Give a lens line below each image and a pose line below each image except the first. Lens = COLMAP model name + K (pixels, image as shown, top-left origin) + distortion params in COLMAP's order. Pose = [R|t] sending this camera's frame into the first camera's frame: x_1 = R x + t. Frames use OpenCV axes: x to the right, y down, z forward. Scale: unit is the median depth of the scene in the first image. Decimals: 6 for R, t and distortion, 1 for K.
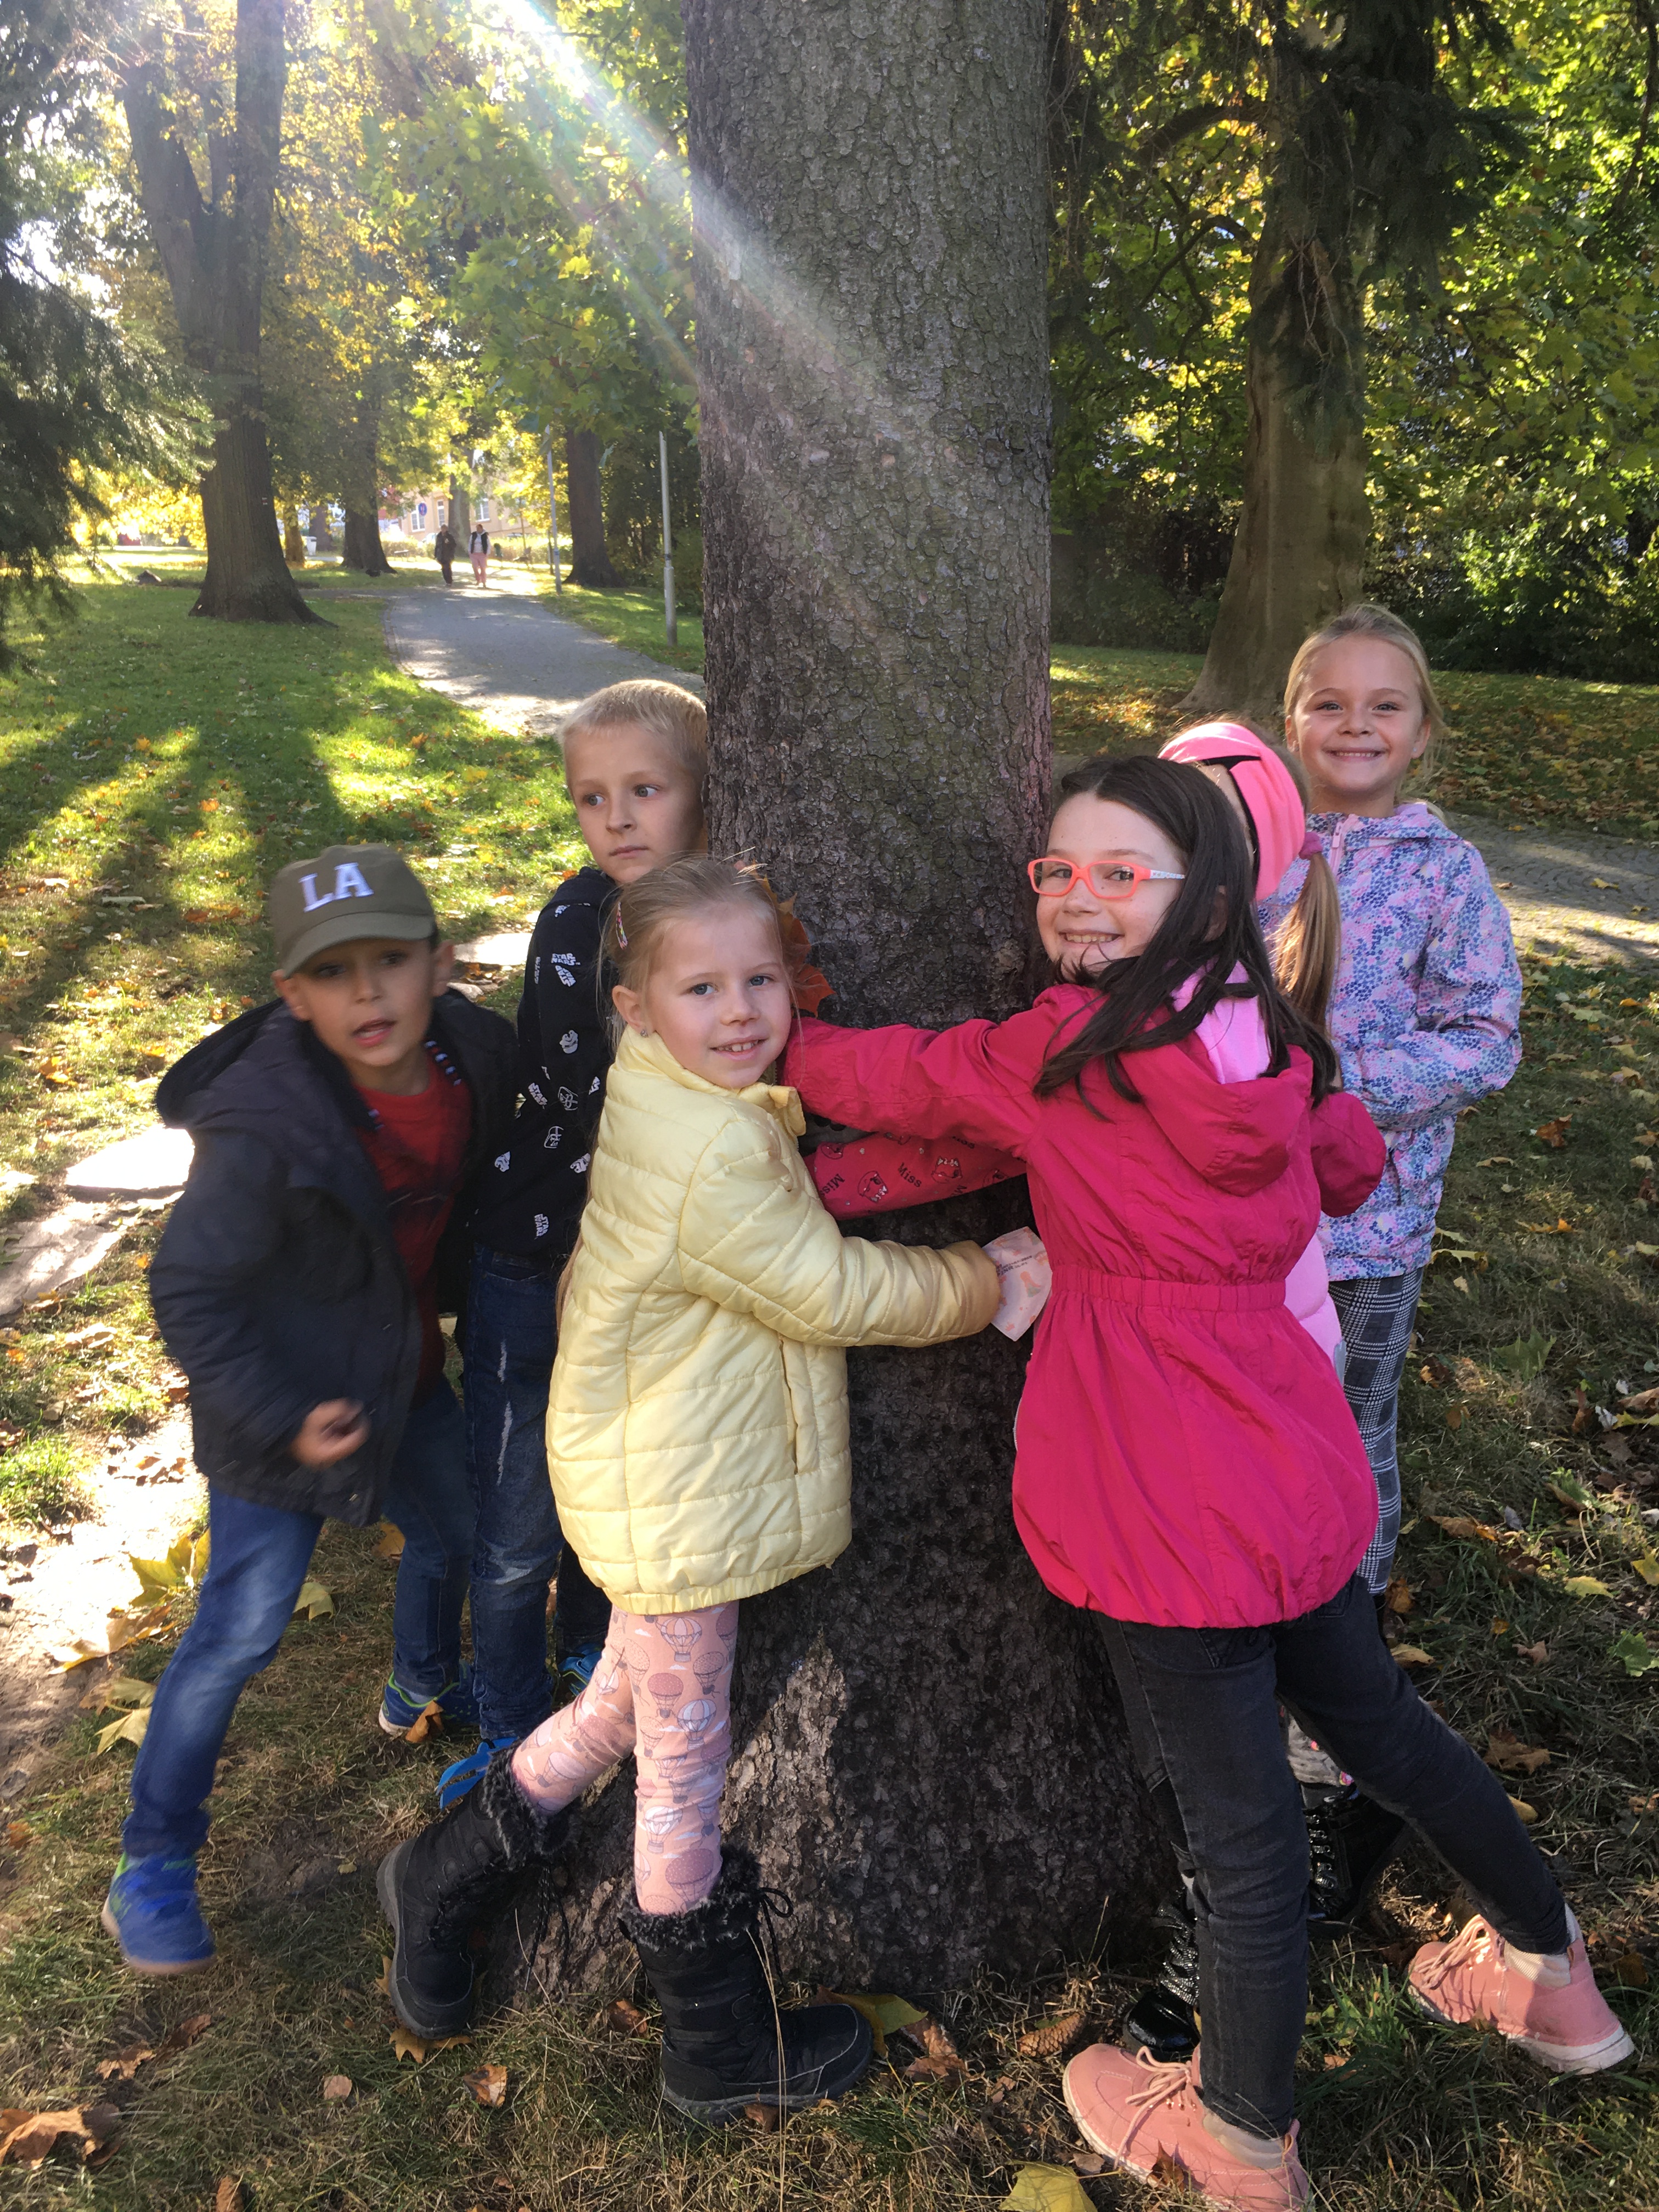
lens RADIAL K [[1855.3, 0, 826.0], [0, 1855.3, 1112.3], [0, 0, 1]] dist [0.006119, 0.002229]
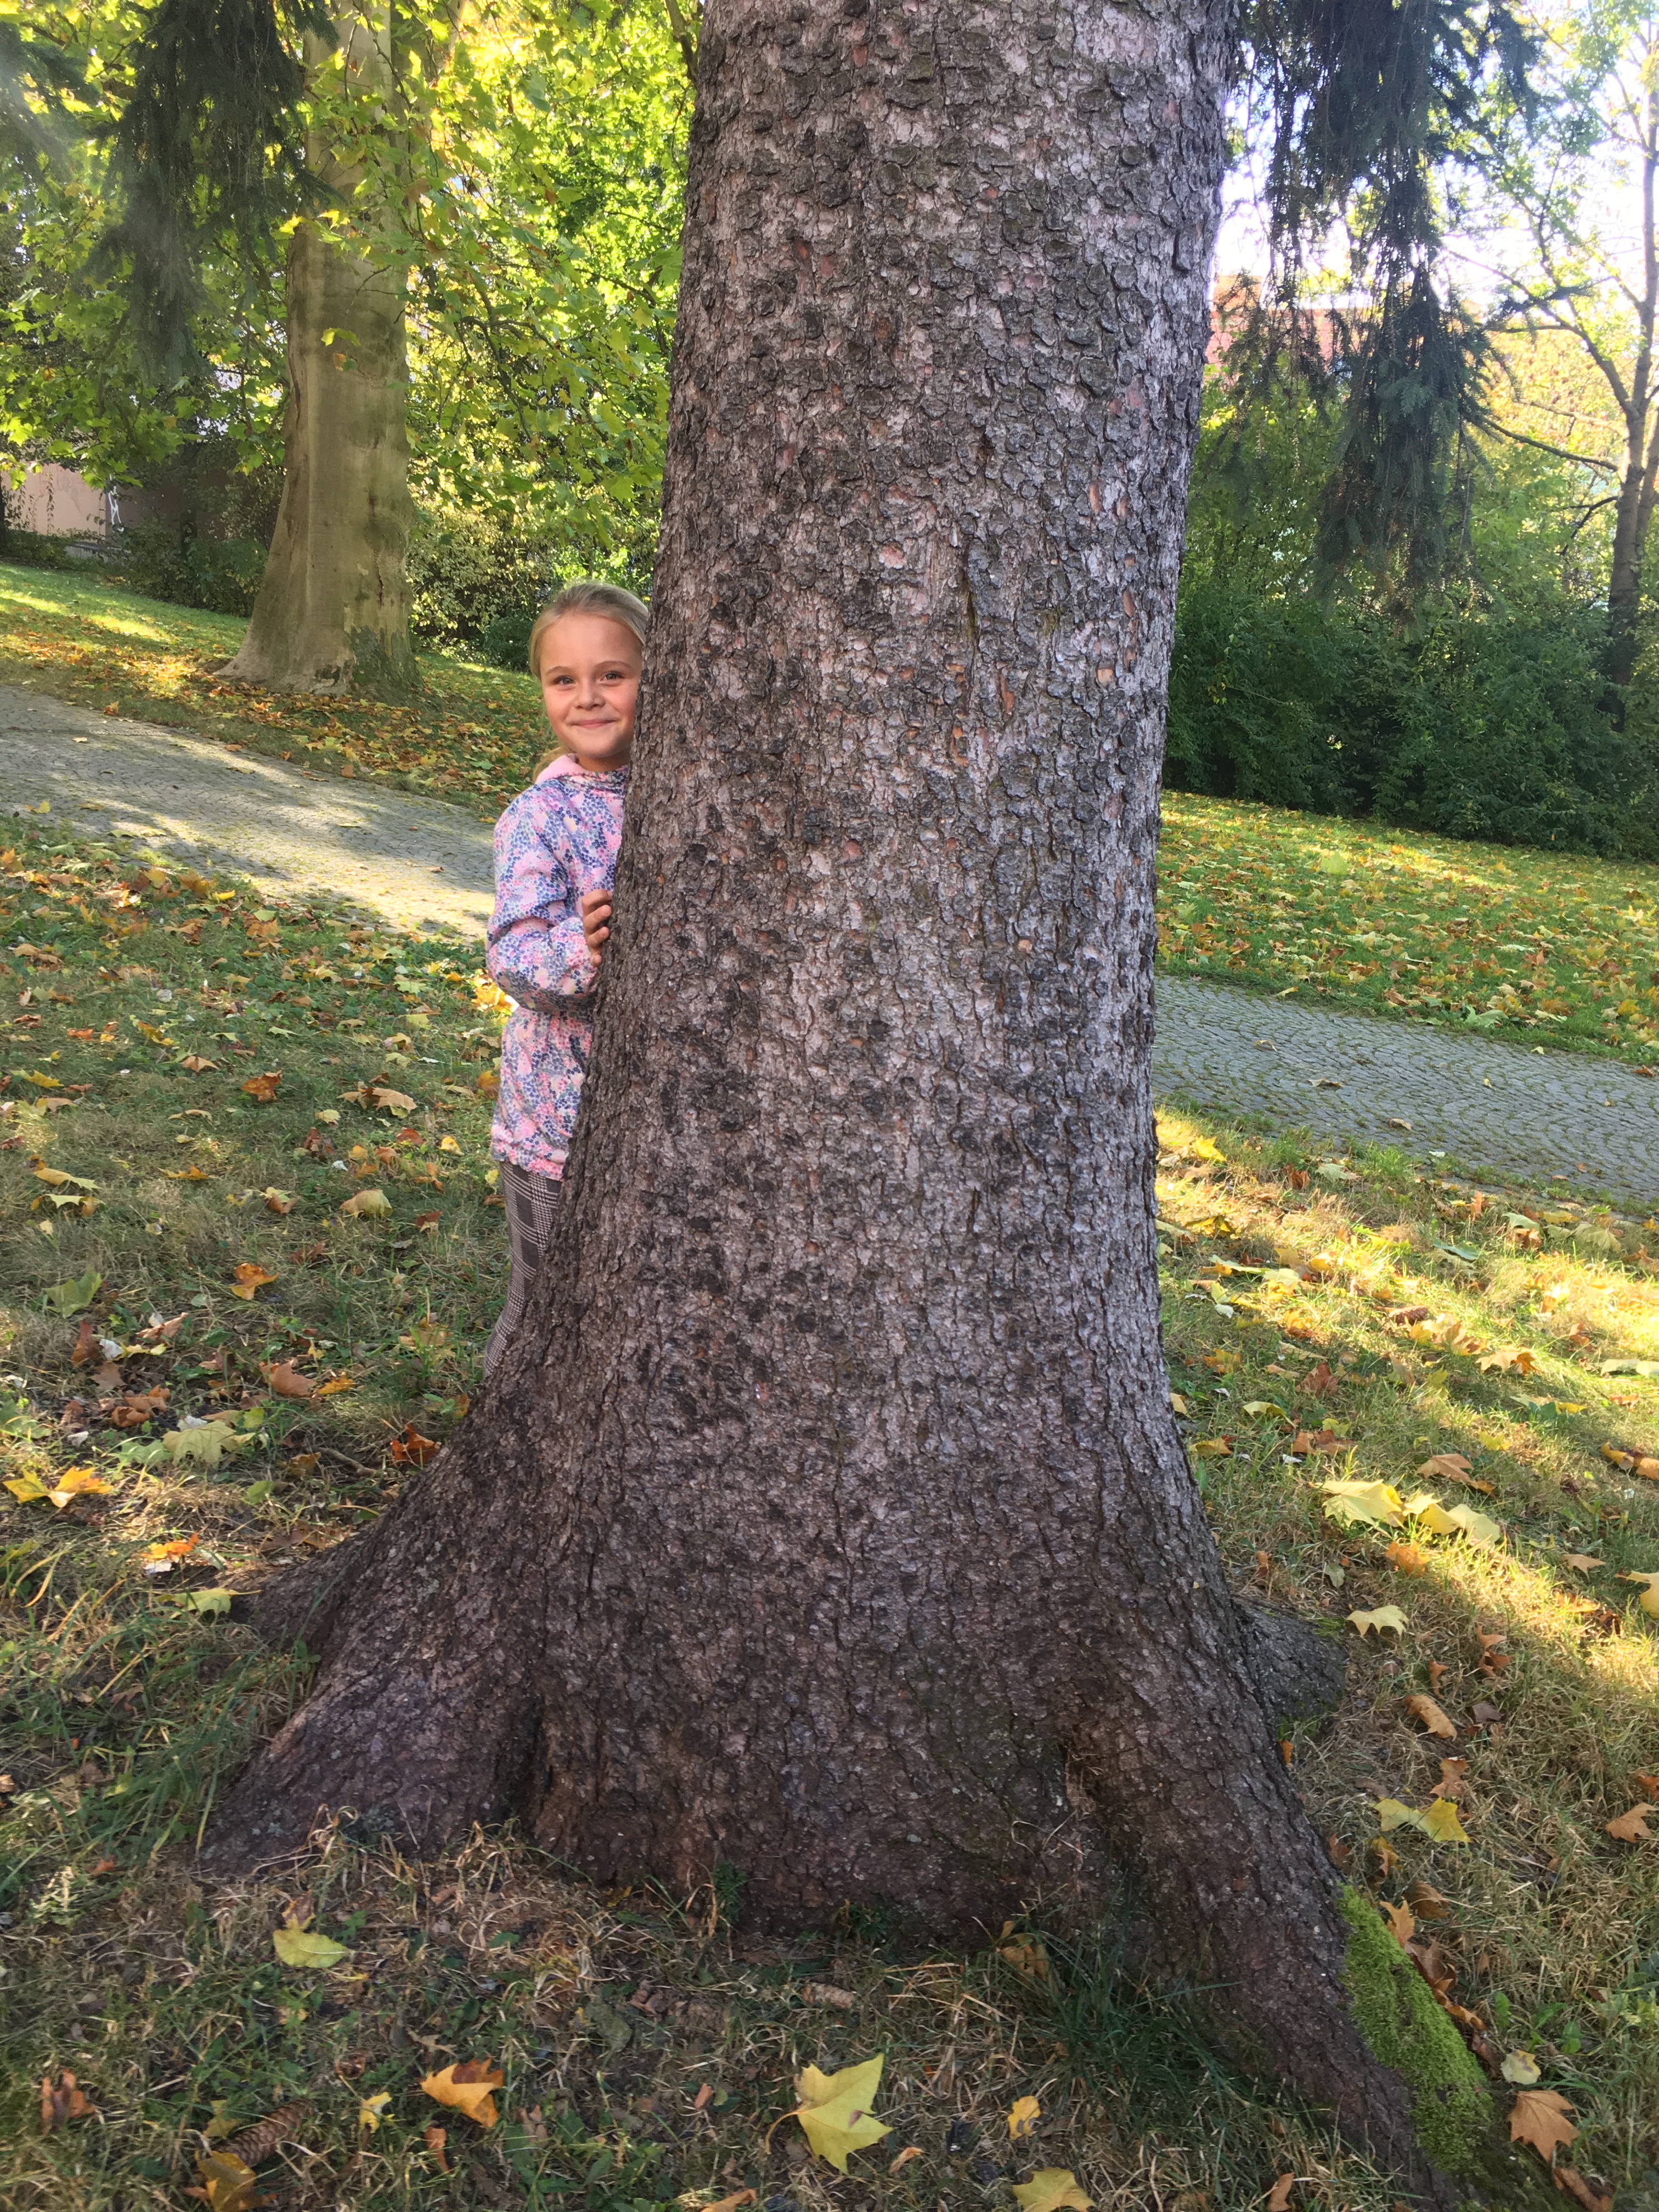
lens RADIAL K [[1855.3, 0, 828.7], [0, 1855.3, 1104.1], [0, 0, 1]] dist [0.006119, 0.002229]
pose [[0.880228, 0.011960, 0.474401, 0.113426], [-0.013872, 0.999904, 0.000531, 0.009685], [-0.474349, -0.007048, 0.880309, -0.034026]]
